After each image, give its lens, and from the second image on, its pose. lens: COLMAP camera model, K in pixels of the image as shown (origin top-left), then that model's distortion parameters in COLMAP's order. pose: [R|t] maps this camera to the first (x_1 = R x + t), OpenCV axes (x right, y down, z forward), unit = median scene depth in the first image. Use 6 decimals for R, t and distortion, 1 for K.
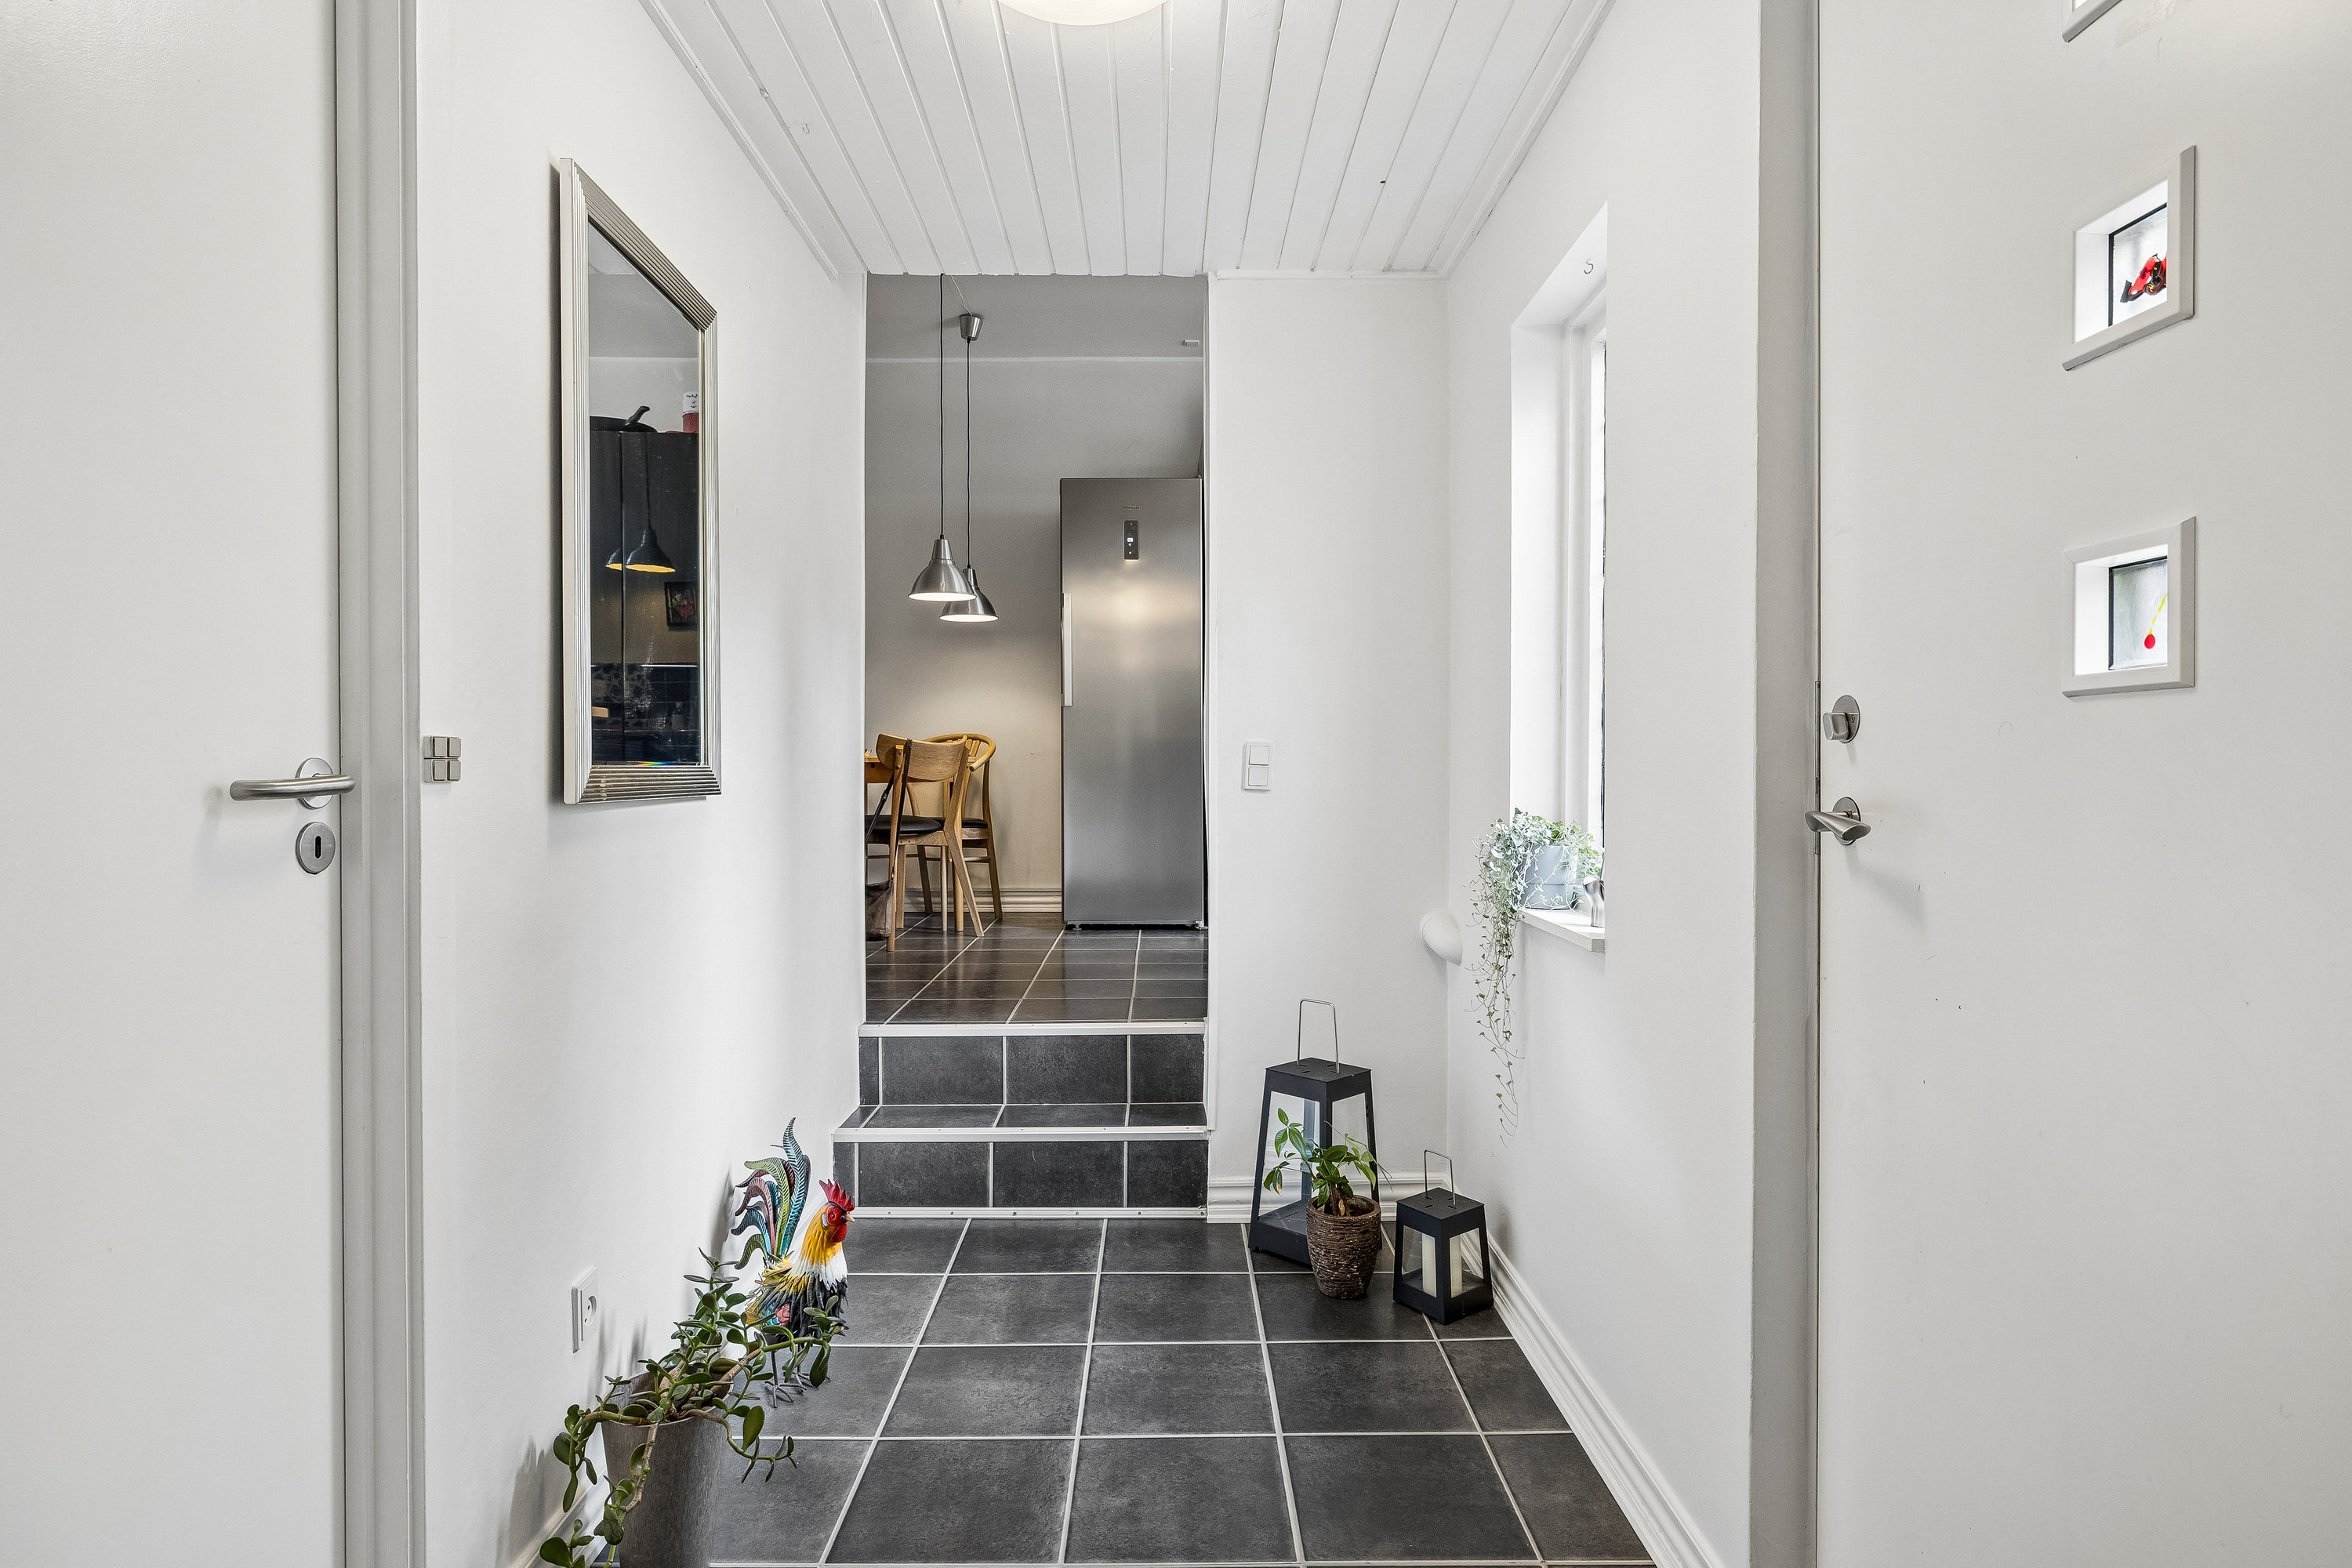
lens RADIAL K [[1239.7, 0, 1176.1], [0, 1239.7, 787.4], [0, 0, 1]] dist [-0.003485, 0.000930]
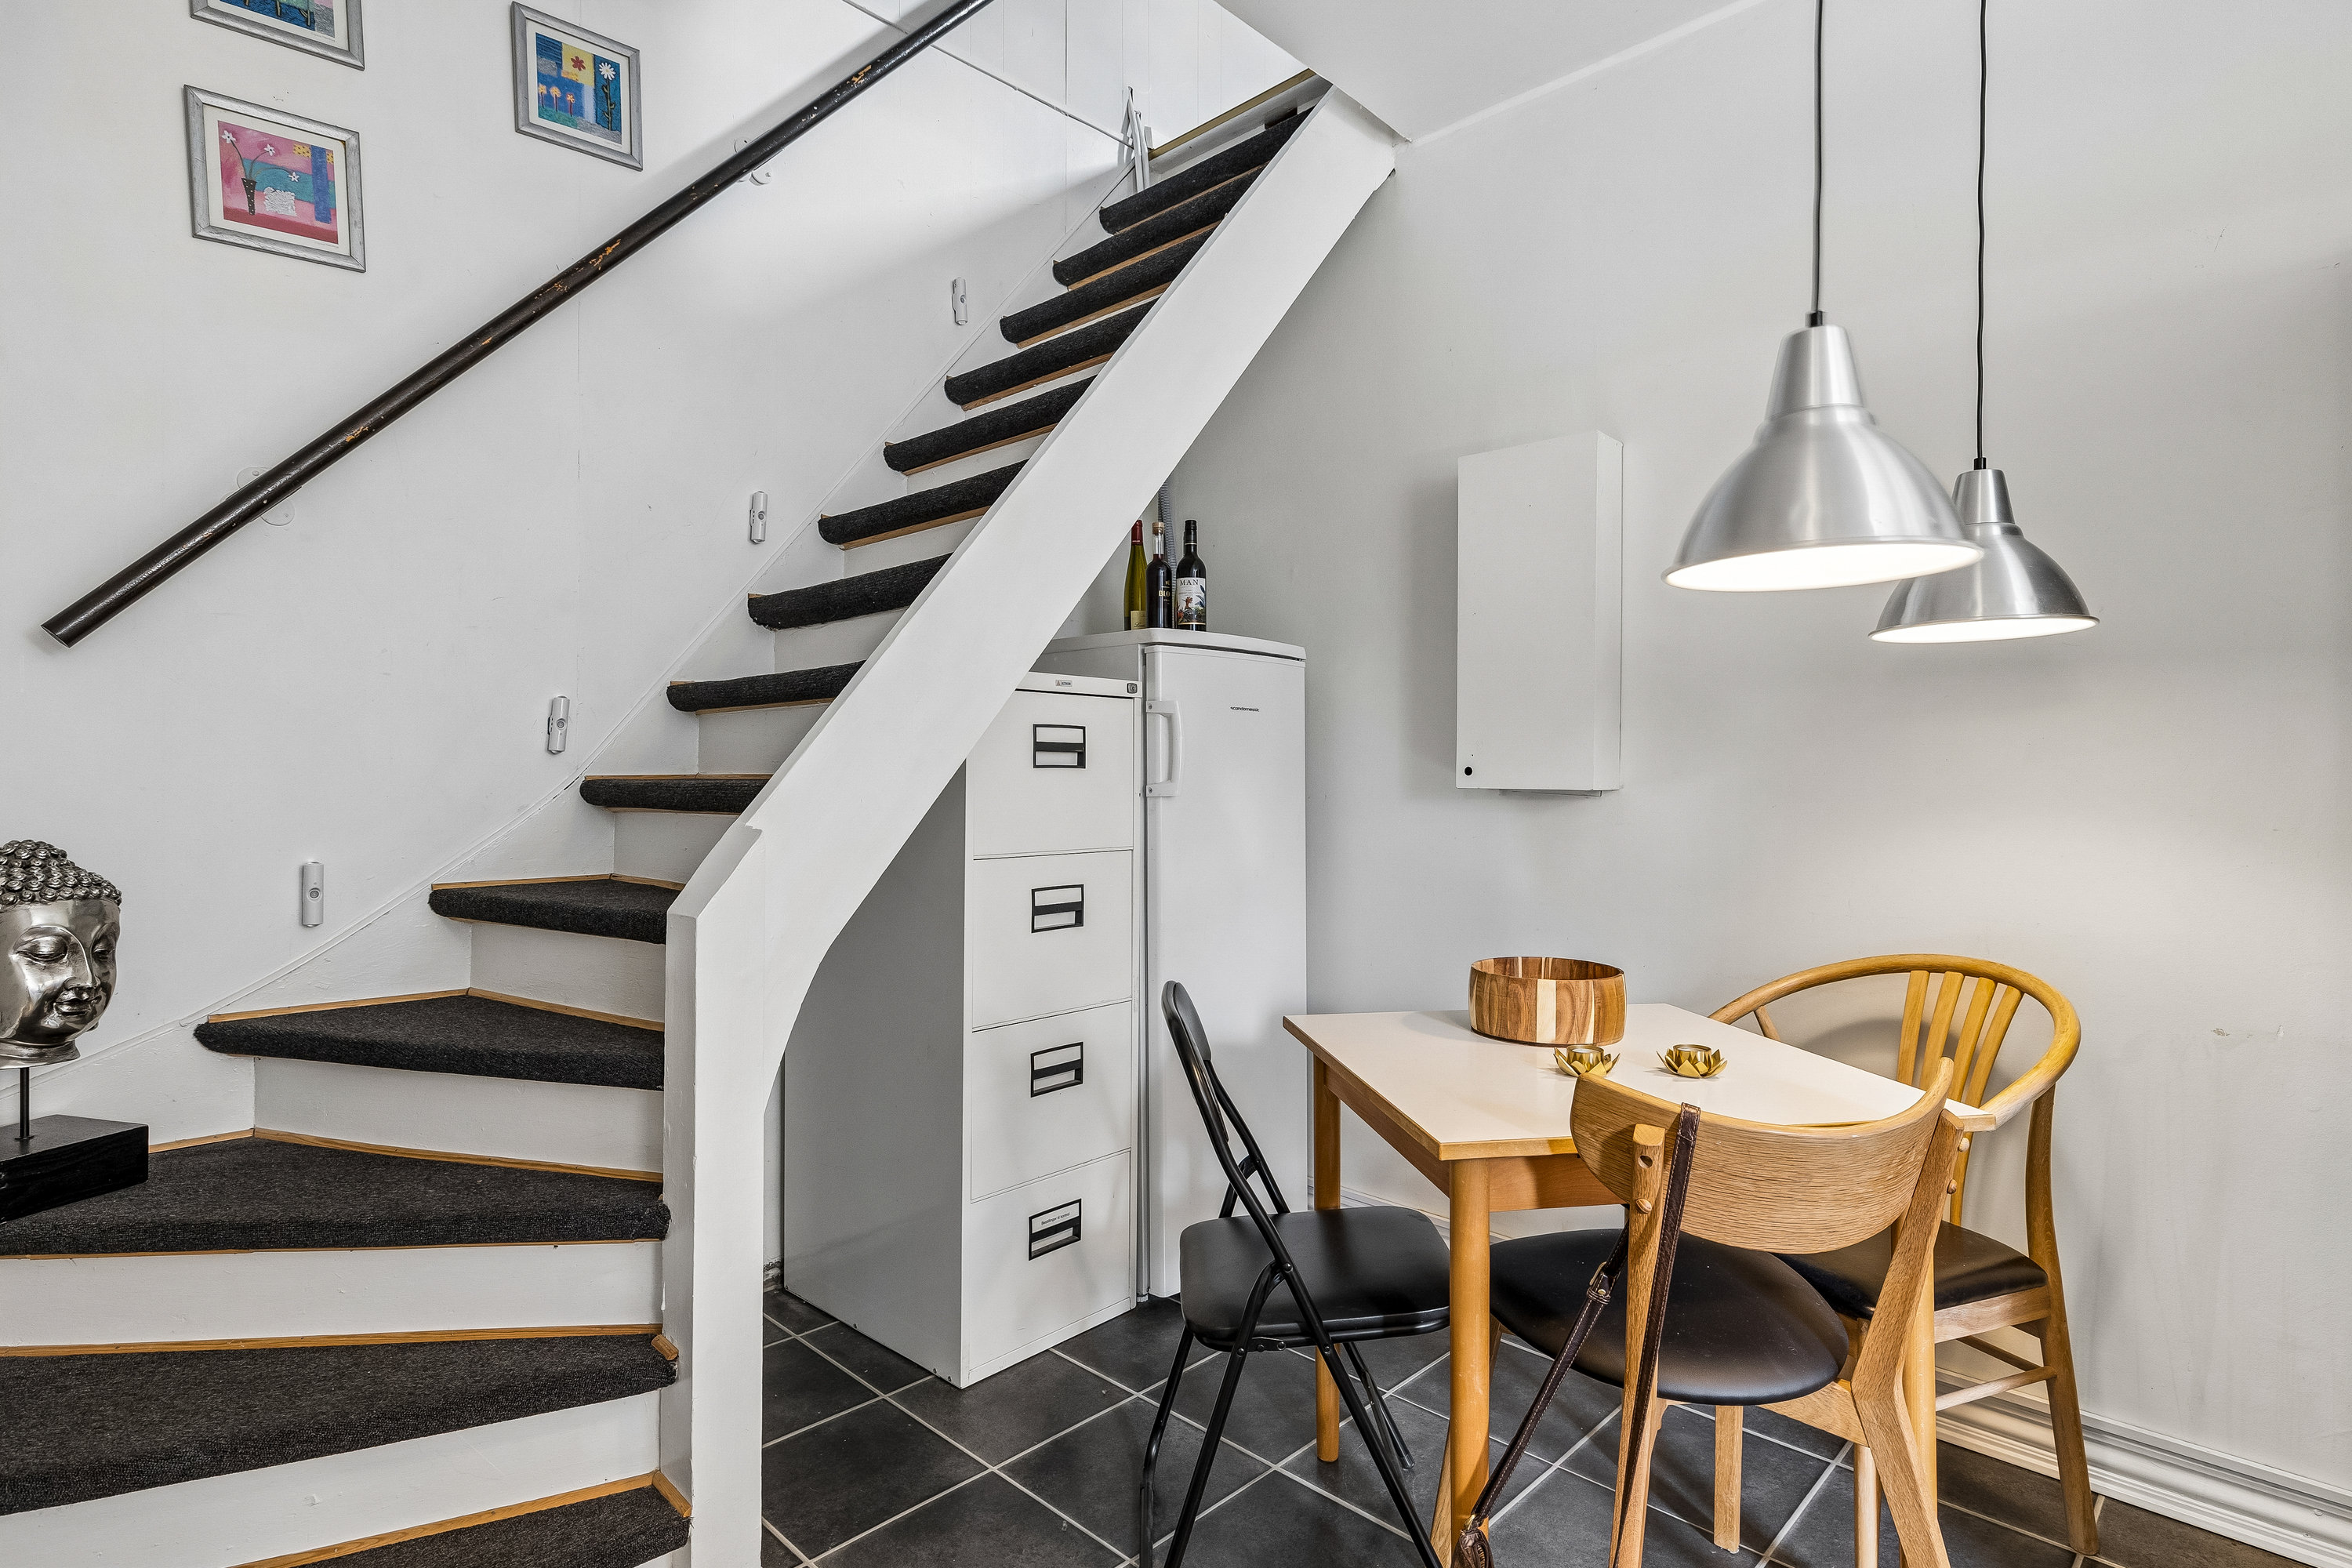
lens RADIAL K [[1182.0, 0, 1179.4], [0, 1182.0, 794.2], [0, 0, 1]] dist [-0.002721, -0.000797]
pose [[0.703565, 0.014273, -0.710487, -0.105480], [-0.010602, 0.999898, 0.009588, -0.104016], [0.710552, 0.000786, 0.703645, 0.703309]]
